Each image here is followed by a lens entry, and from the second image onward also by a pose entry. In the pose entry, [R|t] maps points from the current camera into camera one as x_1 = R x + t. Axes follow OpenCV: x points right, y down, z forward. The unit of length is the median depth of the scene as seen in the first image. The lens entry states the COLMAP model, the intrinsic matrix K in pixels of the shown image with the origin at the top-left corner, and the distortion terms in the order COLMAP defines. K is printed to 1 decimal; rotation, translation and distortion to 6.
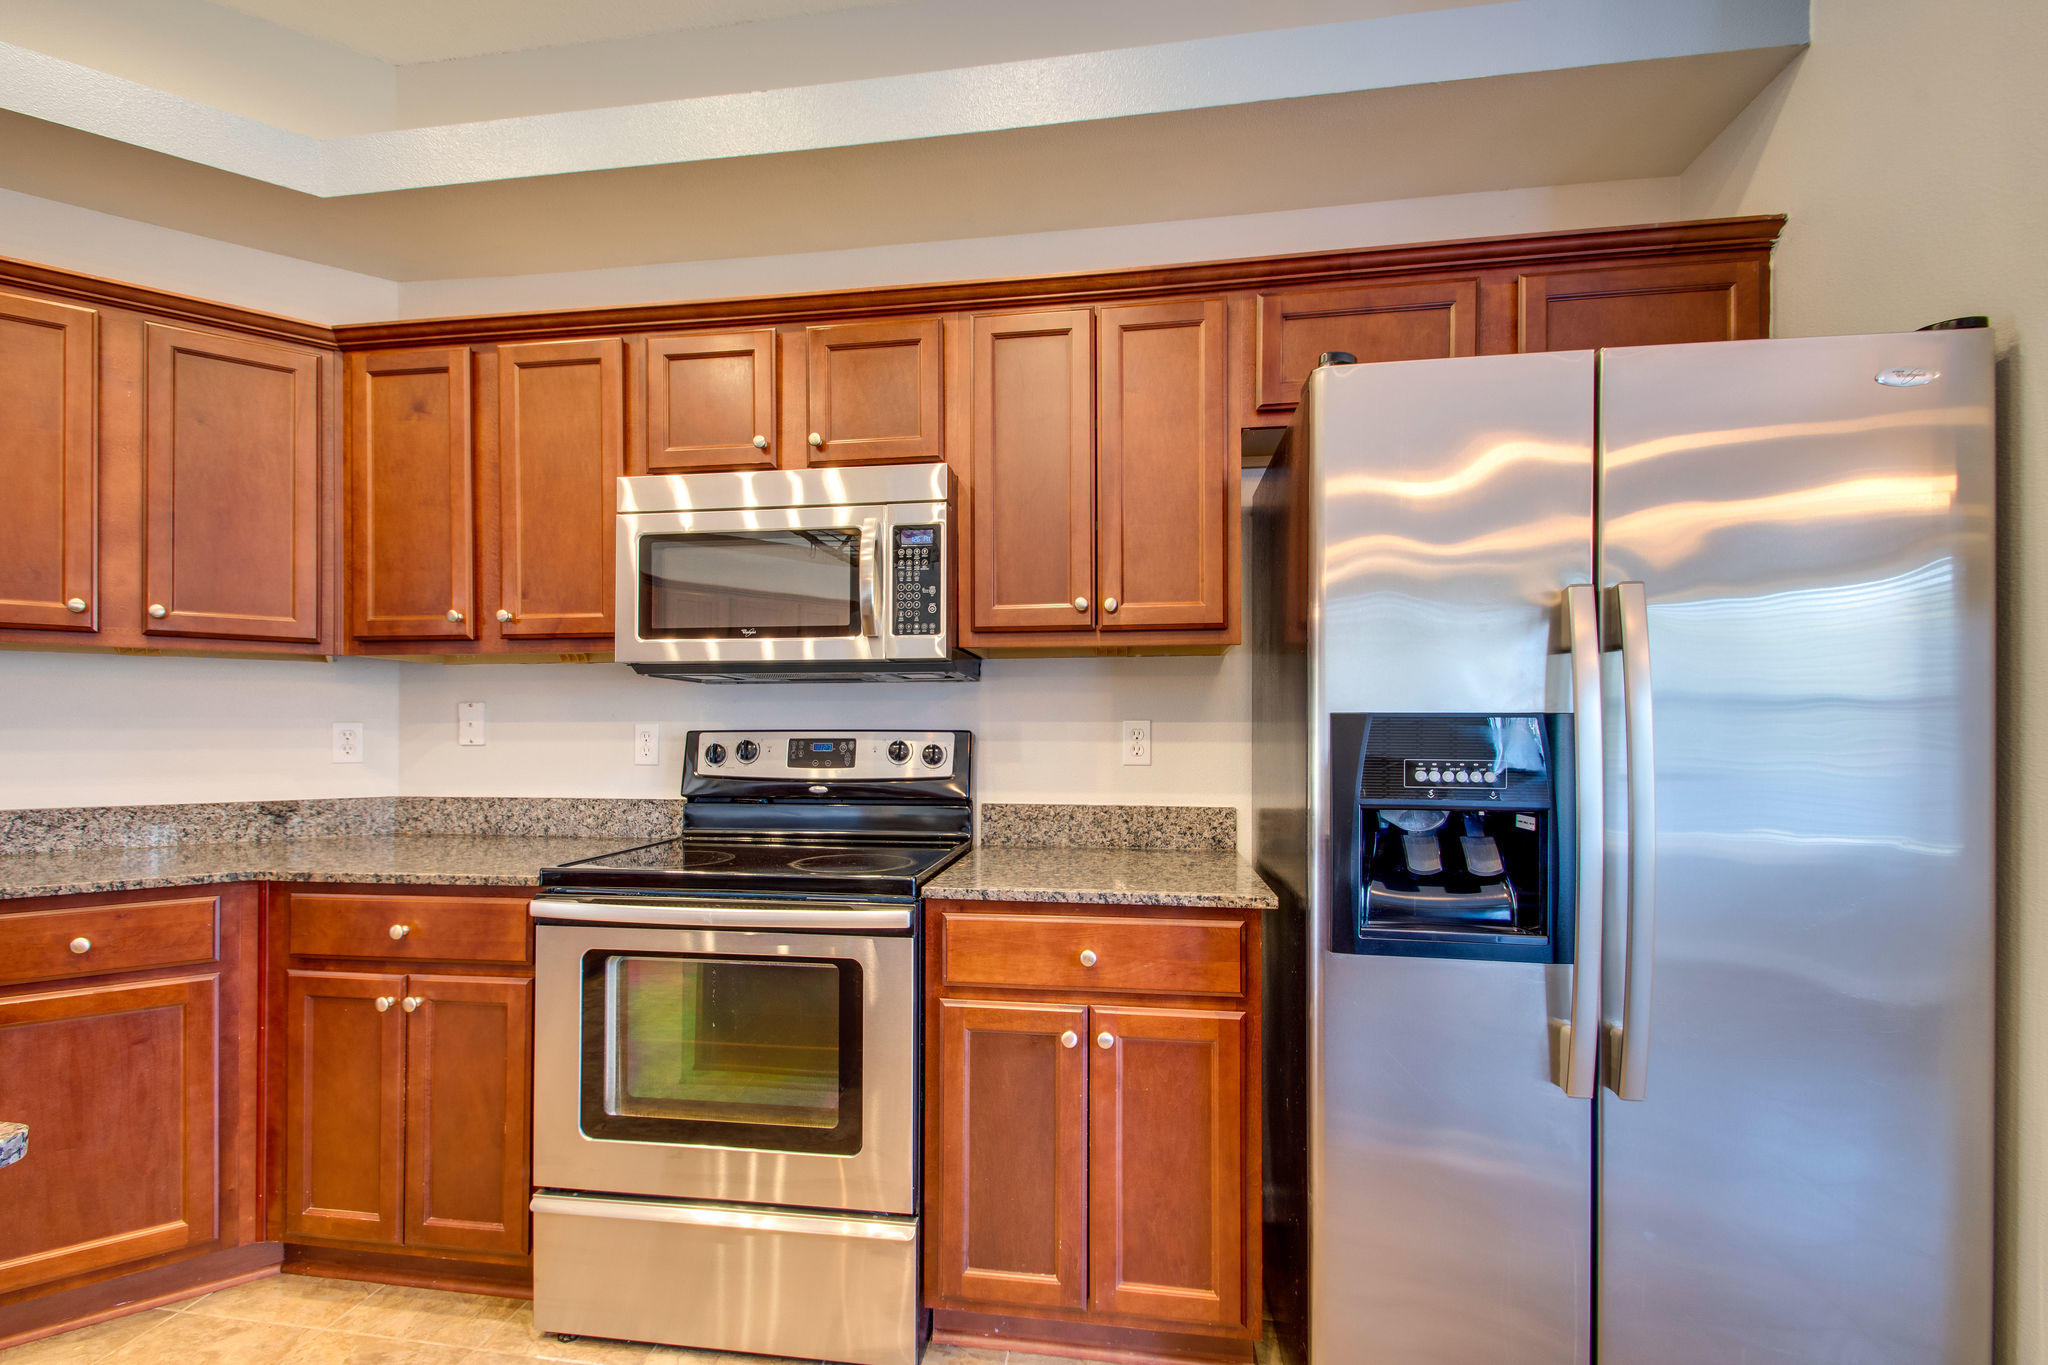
lens RADIAL K [[933.0, 0, 1025.0], [0, 933.0, 724.3], [0, 0, 1]] dist [0.015950, -0.000037]
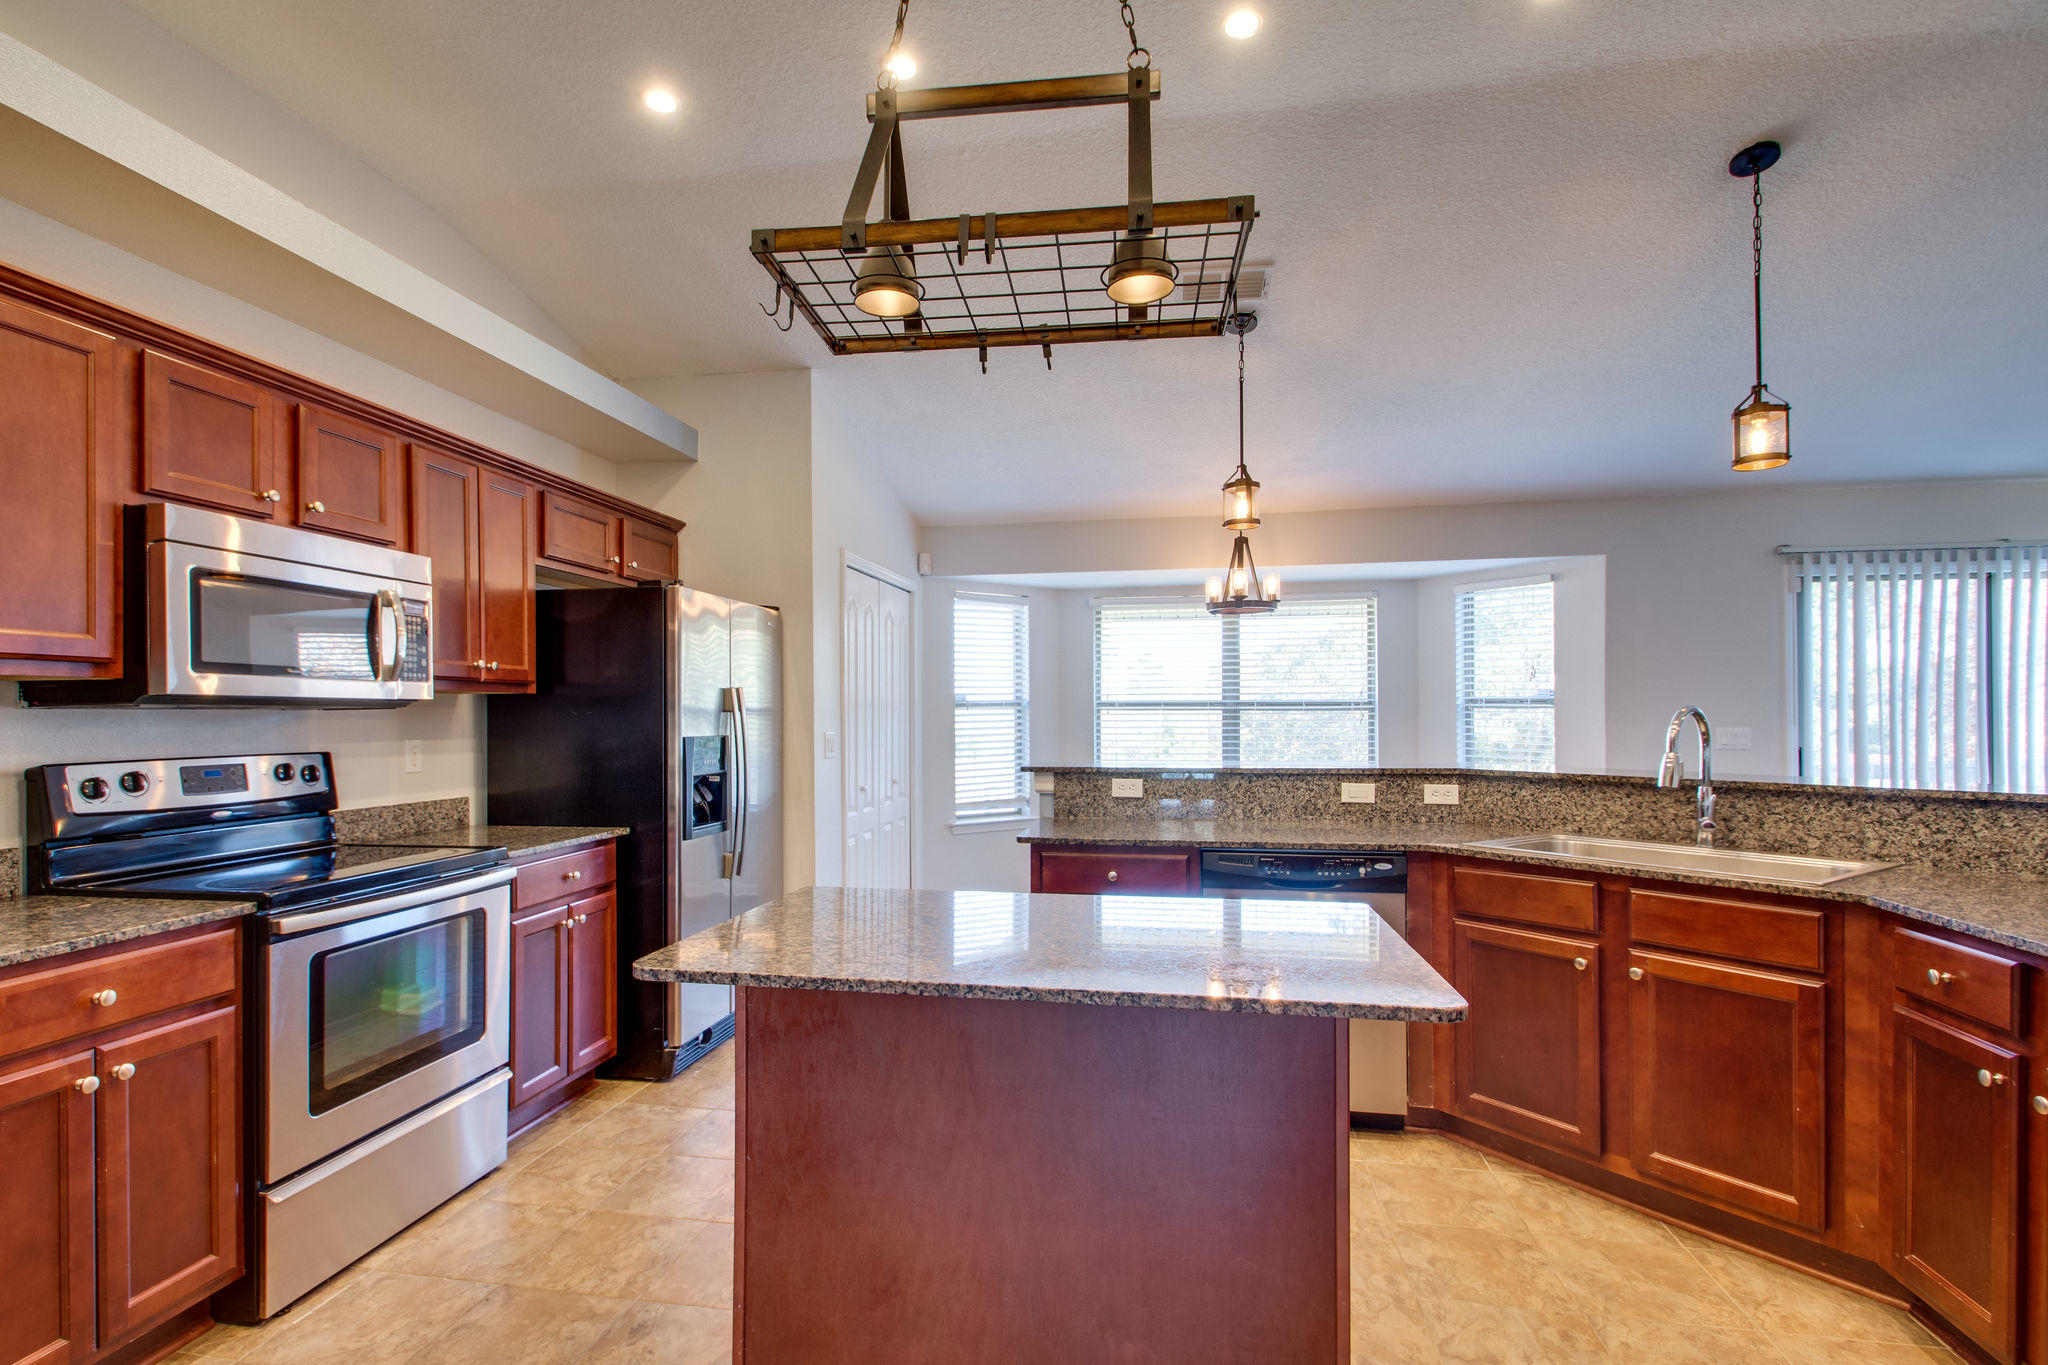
lens RADIAL K [[993.8, 0, 1014.6], [0, 993.8, 715.9], [0, 0, 1]] dist [0.028981, -0.012402]
pose [[0.018459, -0.002340, 0.999827, -1.384500], [0.003873, 0.999990, 0.002268, -0.040501], [-0.999822, 0.003830, 0.018467, 0.098484]]
